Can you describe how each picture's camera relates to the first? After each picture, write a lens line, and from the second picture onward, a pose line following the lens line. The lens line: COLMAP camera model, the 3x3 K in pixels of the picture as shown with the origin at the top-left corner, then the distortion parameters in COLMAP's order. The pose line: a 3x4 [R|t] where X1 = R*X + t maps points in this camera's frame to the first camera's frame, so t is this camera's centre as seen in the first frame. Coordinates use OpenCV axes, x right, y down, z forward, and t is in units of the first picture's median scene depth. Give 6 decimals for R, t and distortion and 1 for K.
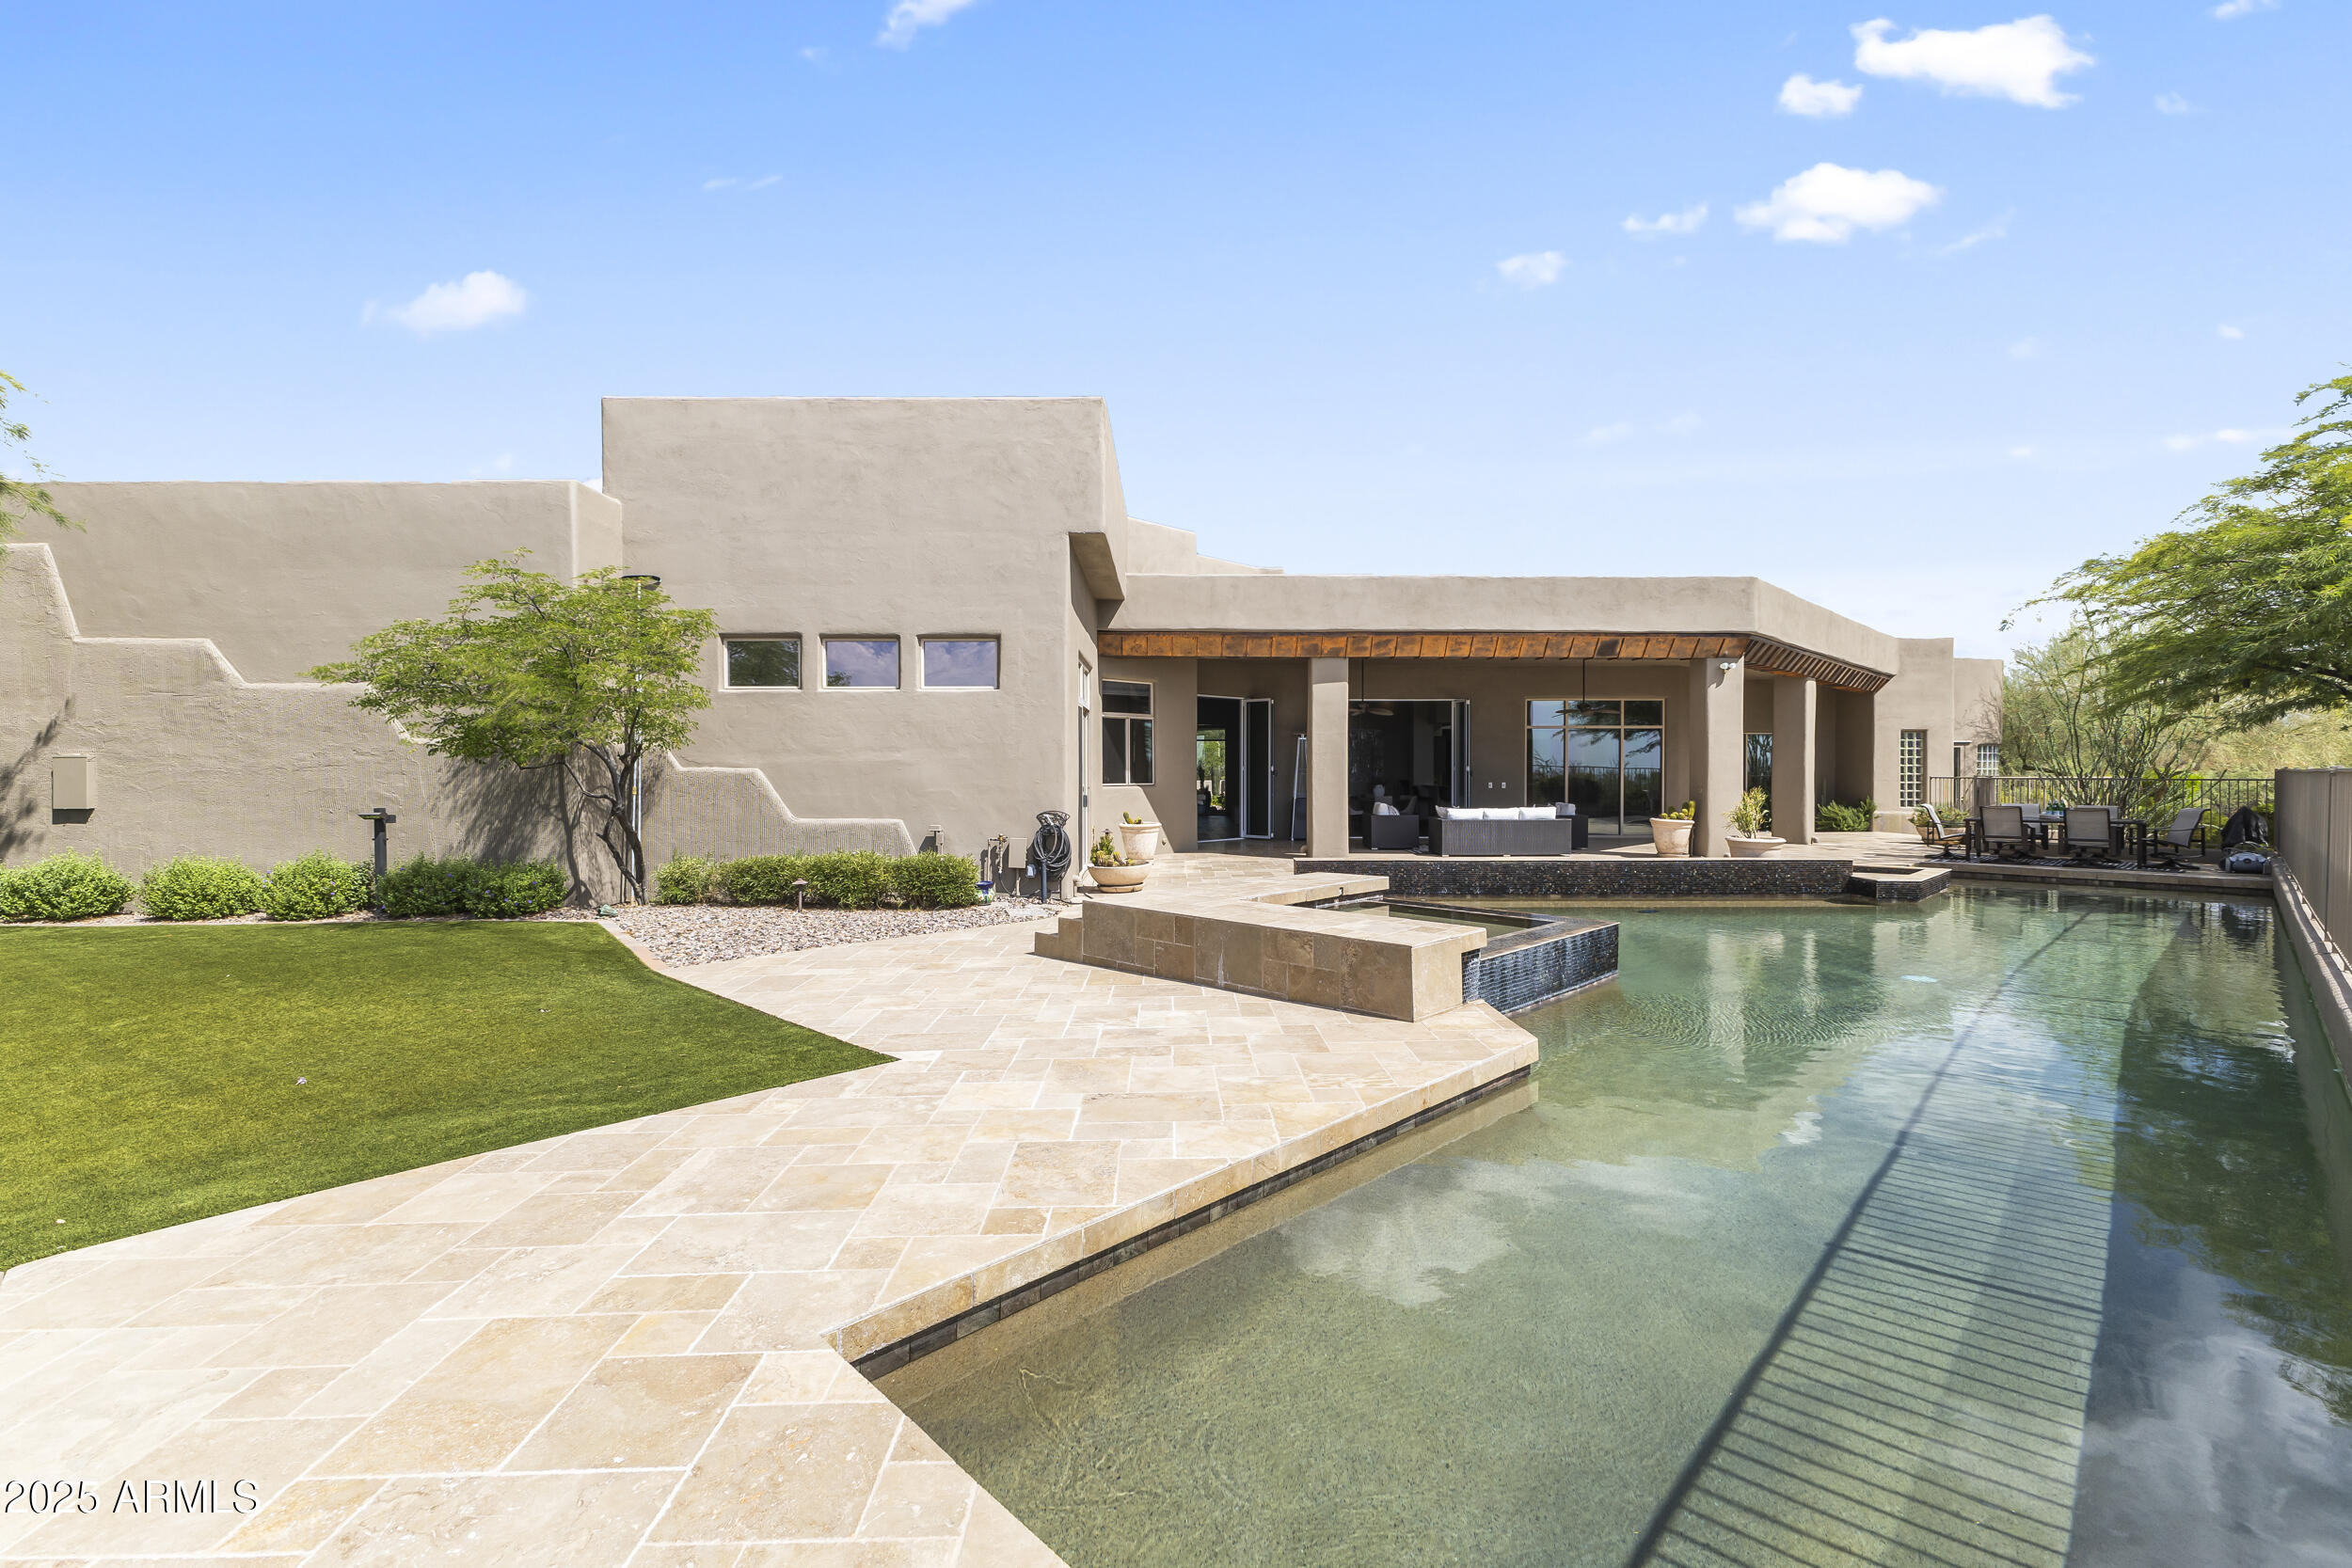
lens RADIAL K [[1007.9, 0, 1167.9], [0, 1007.9, 775.3], [0, 0, 1]] dist [0.007578, -0.002065]
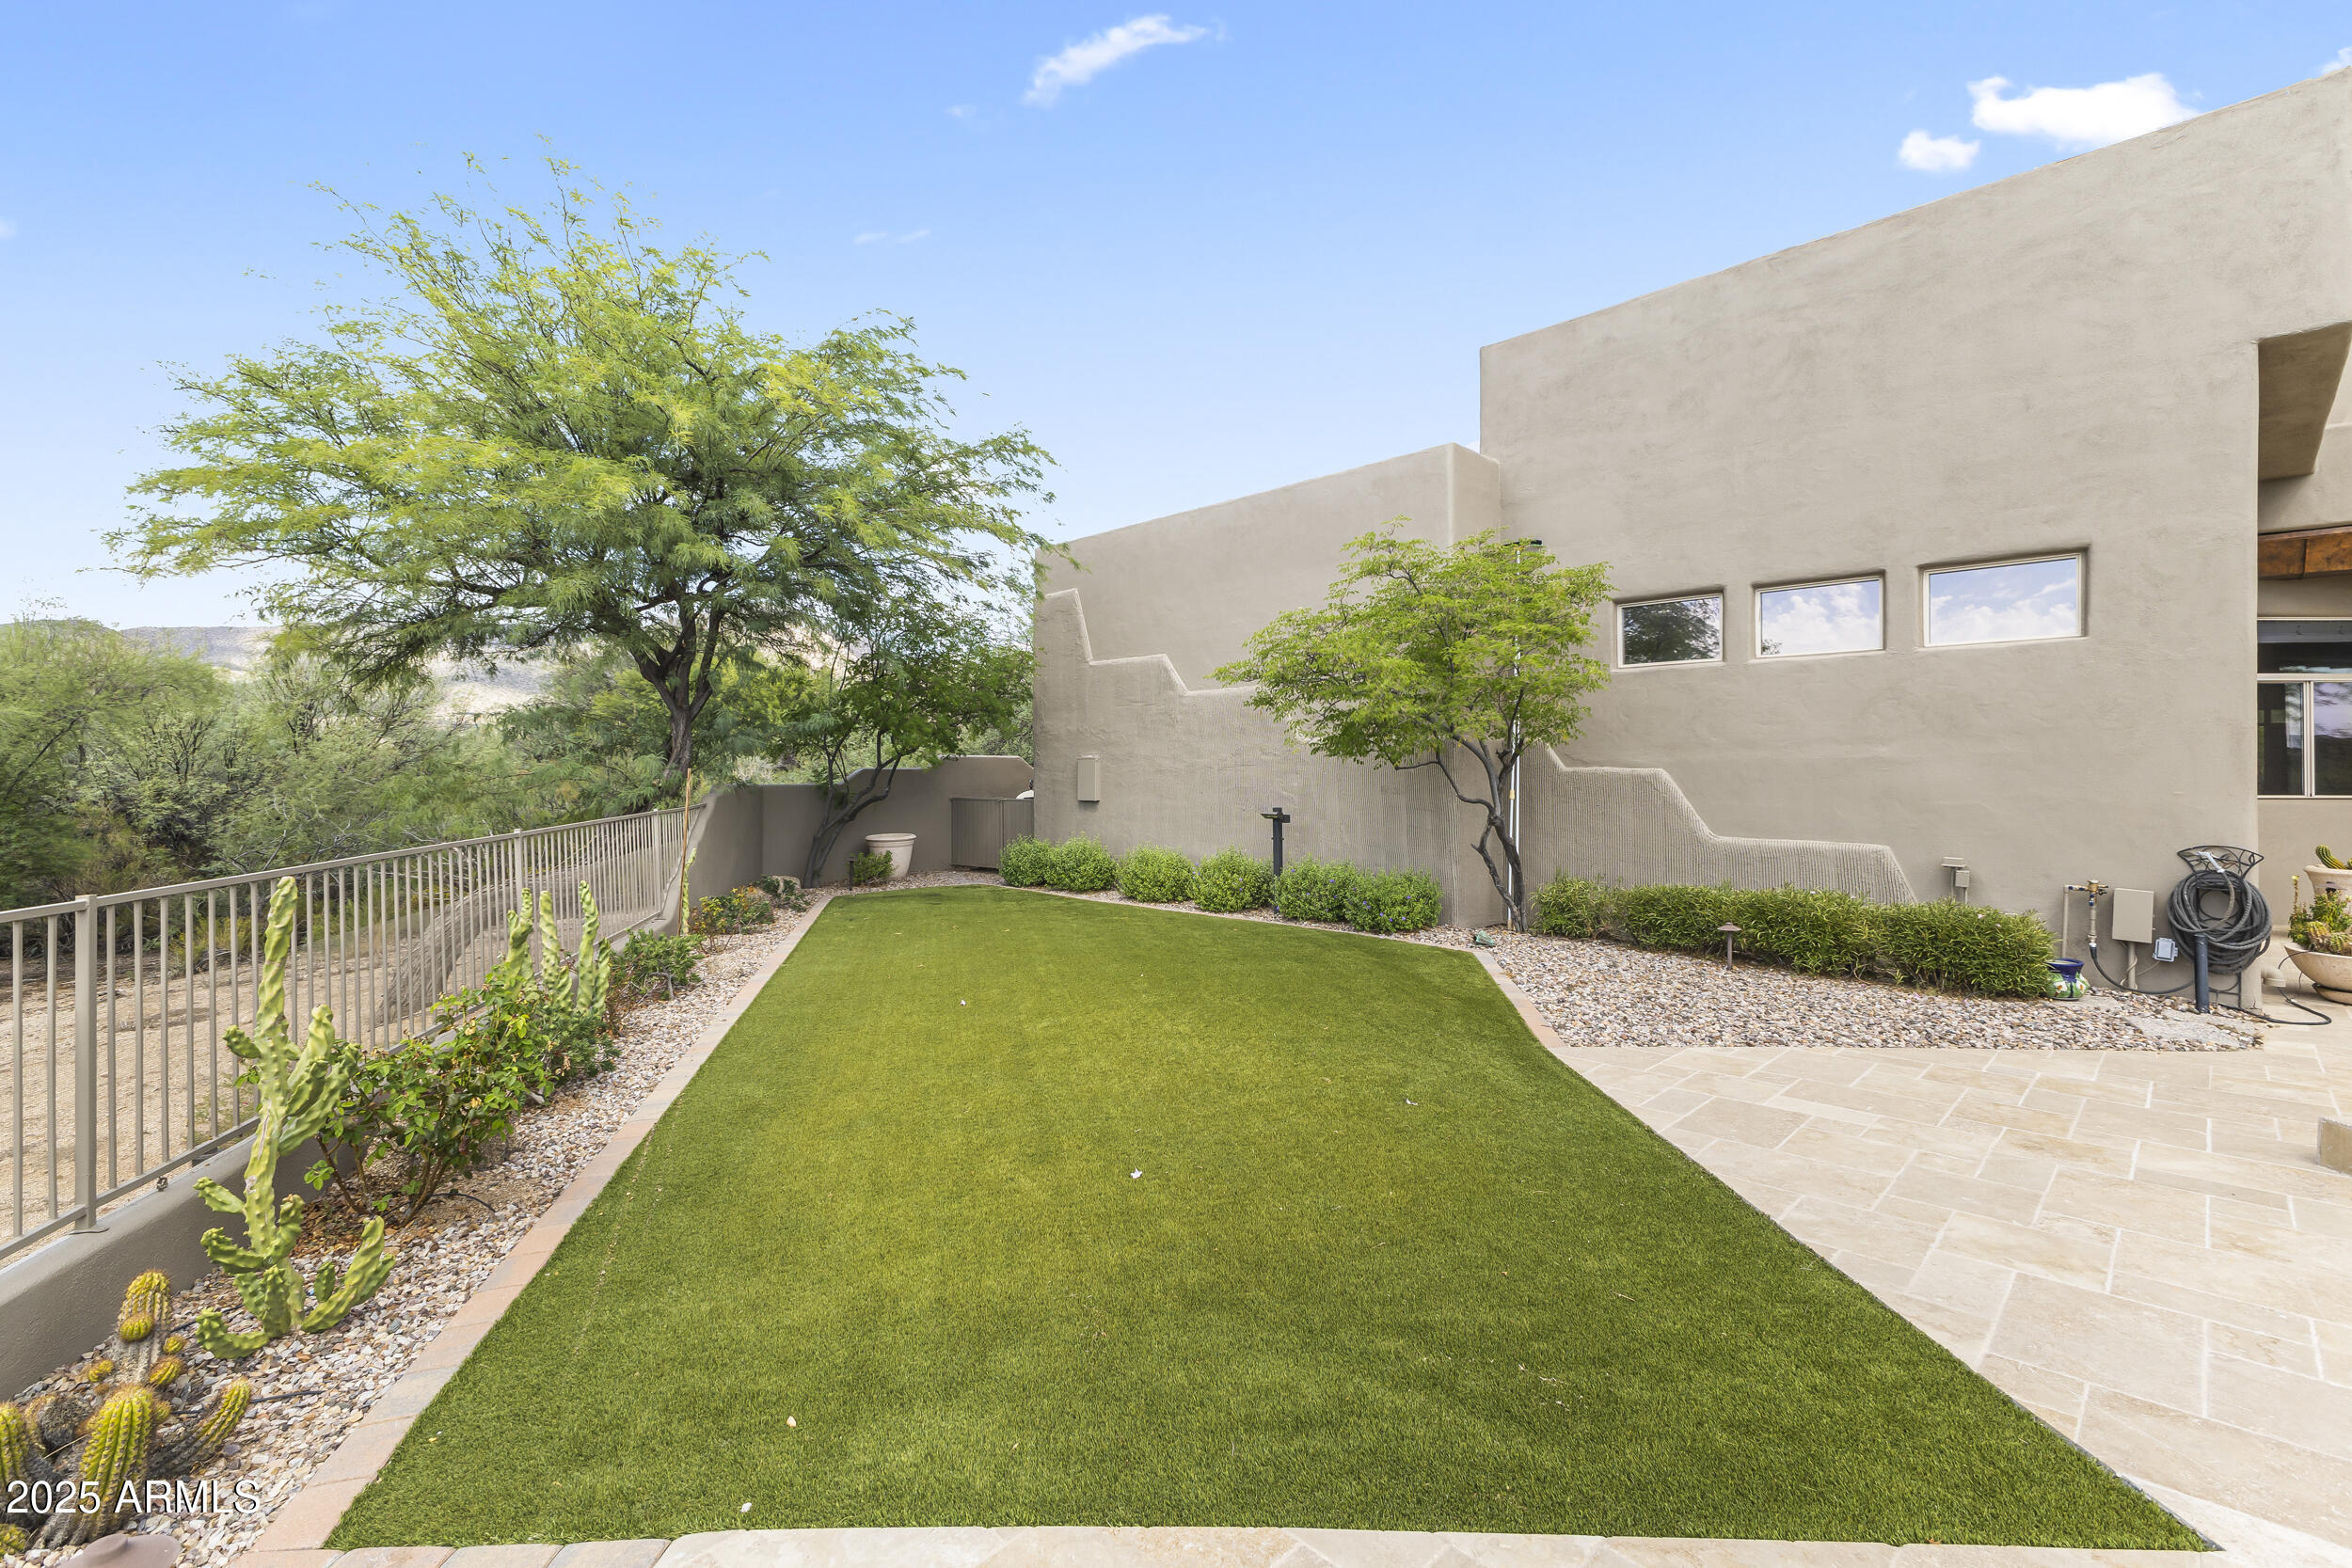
lens RADIAL K [[1007.9, 0, 1172.9], [0, 1007.9, 773.8], [0, 0, 1]] dist [0.007578, -0.002065]
pose [[0.697703, 0.004987, -0.716370, -0.126924], [-0.005123, 0.999985, 0.001972, -0.002684], [0.716369, 0.002295, 0.697718, 0.215903]]
